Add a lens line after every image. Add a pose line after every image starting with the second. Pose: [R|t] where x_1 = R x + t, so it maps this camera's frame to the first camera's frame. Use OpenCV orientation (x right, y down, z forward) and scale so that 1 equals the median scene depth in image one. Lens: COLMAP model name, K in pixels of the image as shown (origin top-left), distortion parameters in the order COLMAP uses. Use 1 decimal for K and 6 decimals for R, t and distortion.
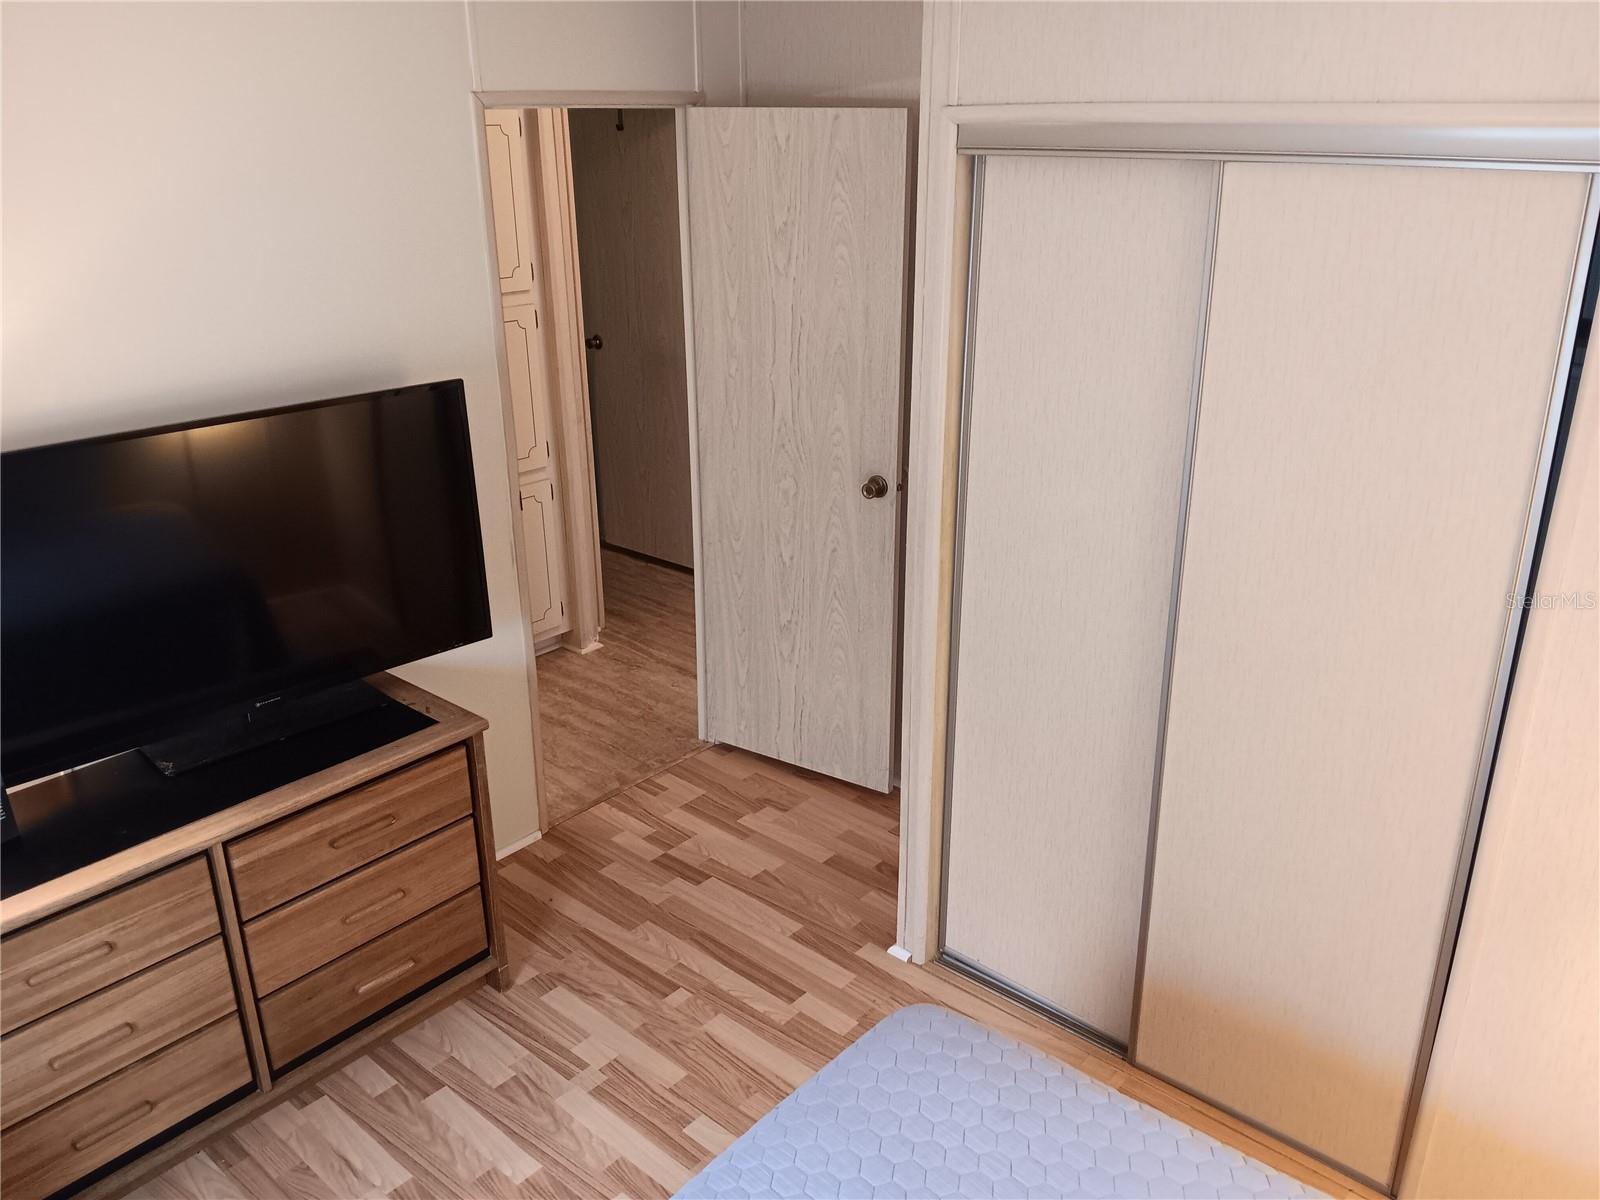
lens RADIAL K [[1264.9, 0, 798.4], [0, 1264.9, 600.4], [0, 0, 1]] dist [0.067158, -0.125443]
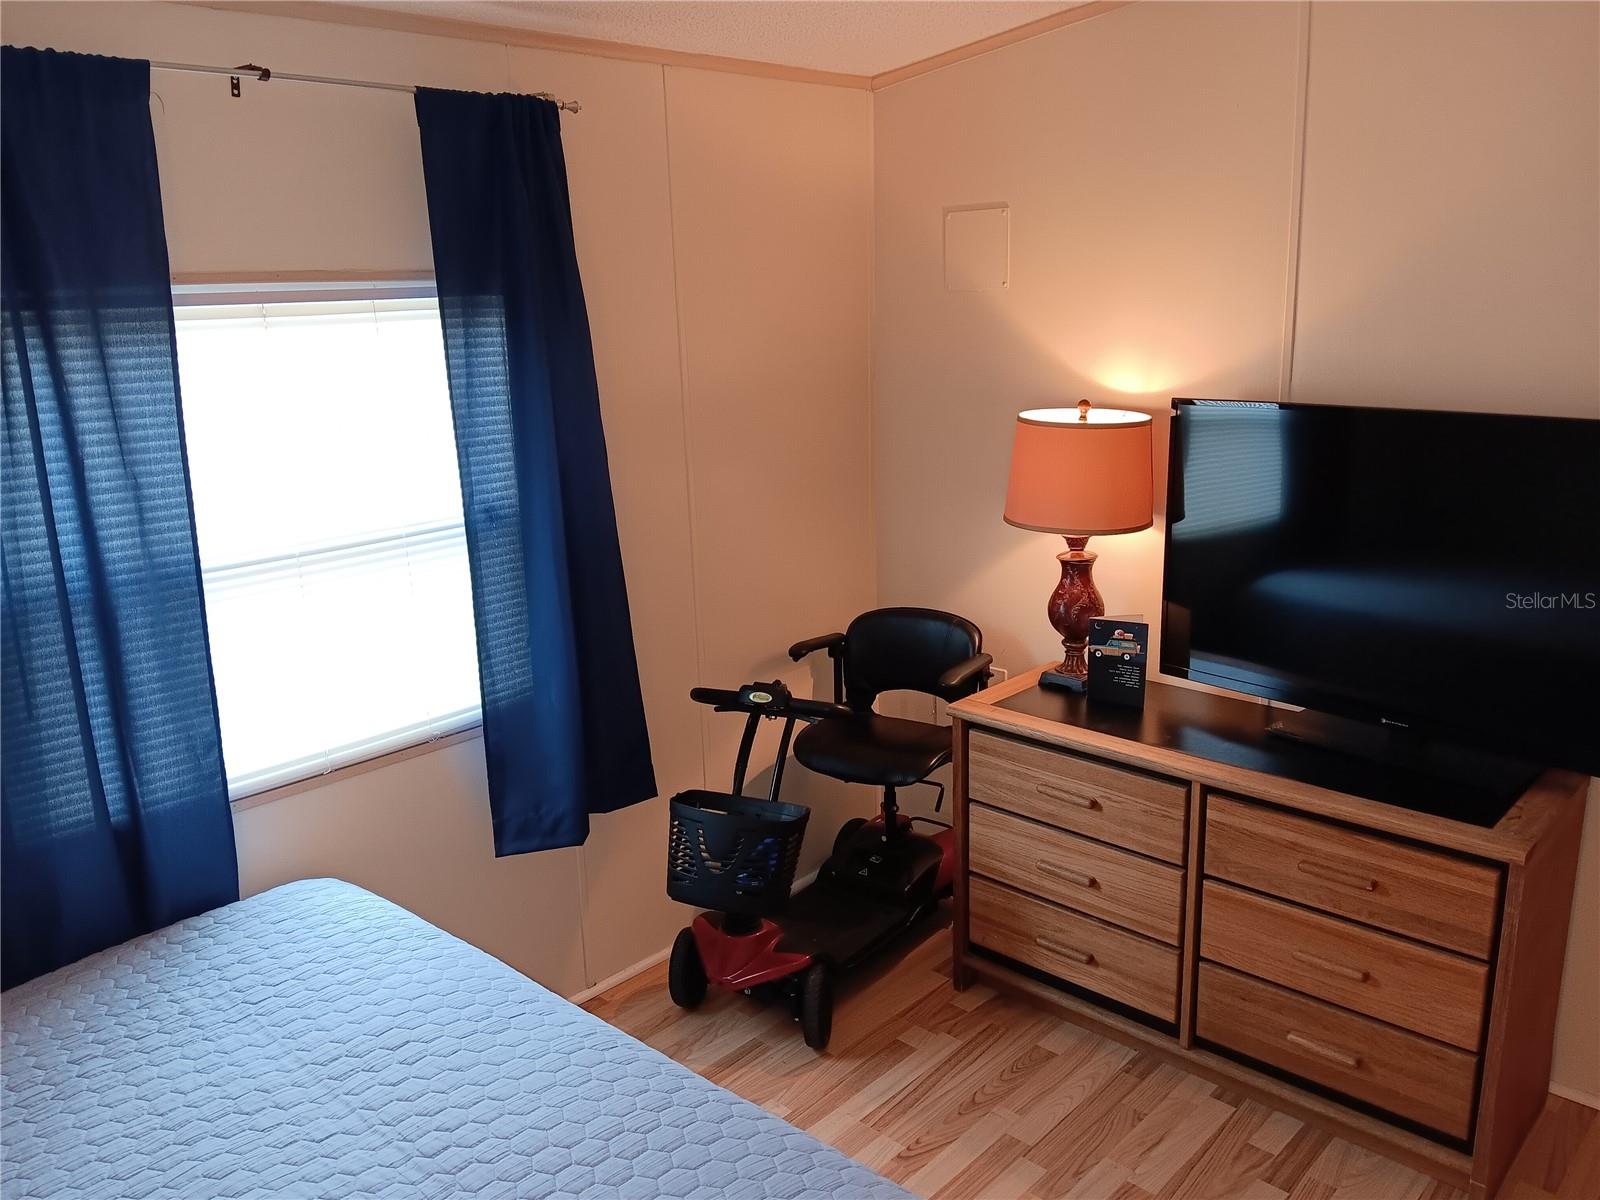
lens RADIAL K [[1264.9, 0, 801.3], [0, 1264.9, 592.4], [0, 0, 1]] dist [0.067158, -0.125443]
pose [[-0.029545, 0.257195, -0.965908, 0.486257], [-0.336338, 0.907424, 0.251910, -0.098045], [0.941278, 0.332314, 0.059695, 0.537394]]
